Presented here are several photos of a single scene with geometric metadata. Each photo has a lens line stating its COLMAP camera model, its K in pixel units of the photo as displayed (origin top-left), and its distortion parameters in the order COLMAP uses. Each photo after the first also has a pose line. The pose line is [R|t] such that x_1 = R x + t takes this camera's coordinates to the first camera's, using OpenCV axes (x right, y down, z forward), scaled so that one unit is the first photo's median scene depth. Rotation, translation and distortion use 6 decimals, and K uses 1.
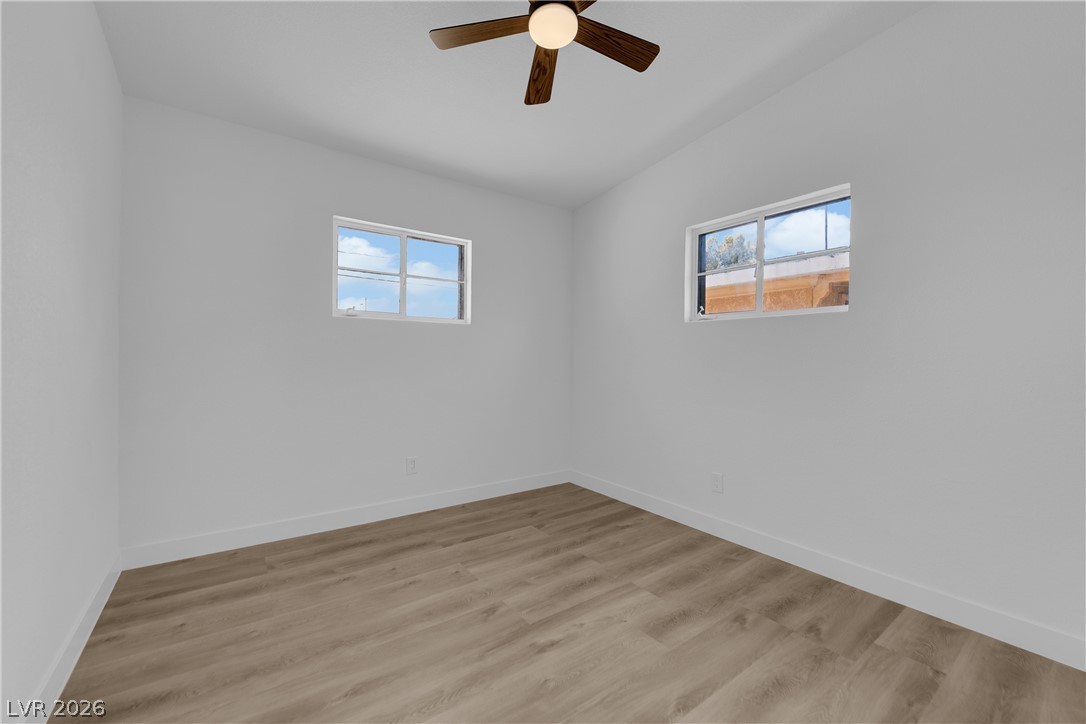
lens RADIAL K [[437.2, 0, 543.0], [0, 437.2, 362.0], [0, 0, 1]] dist [-0.007054, -0.004949]
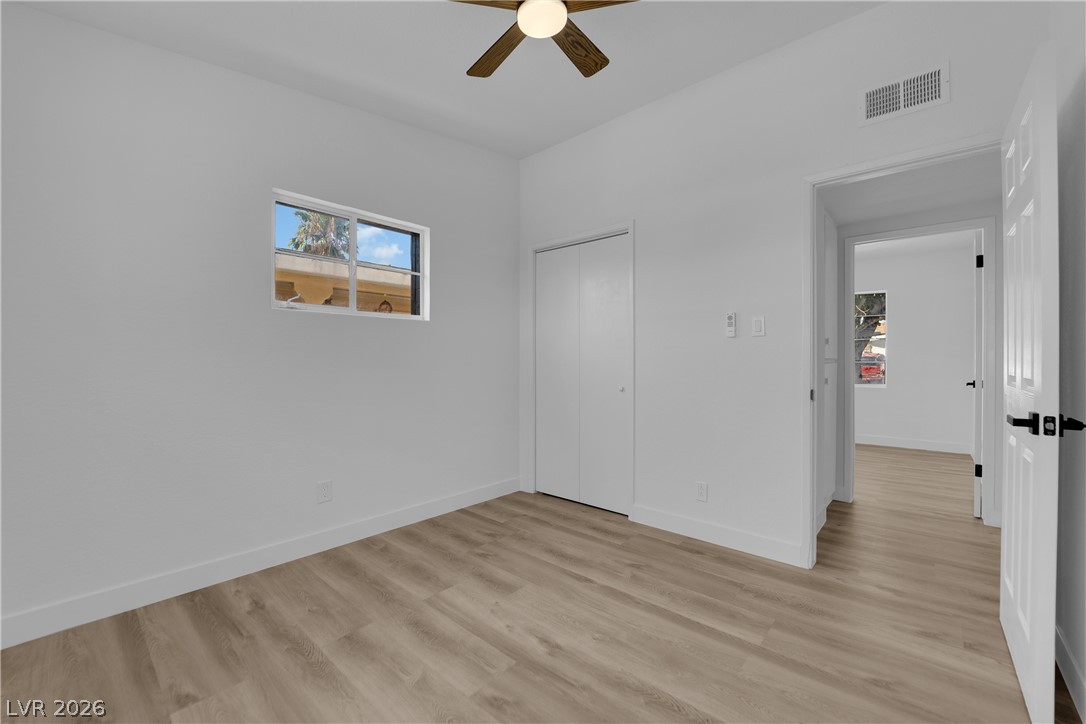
lens RADIAL K [[437.2, 0, 543.0], [0, 437.2, 362.0], [0, 0, 1]] dist [-0.007054, -0.004949]
pose [[-0.212036, -0.015942, 0.977132, -0.741264], [0.004782, 0.999838, 0.017350, -0.009235], [-0.977250, 0.008351, -0.211925, 0.949854]]
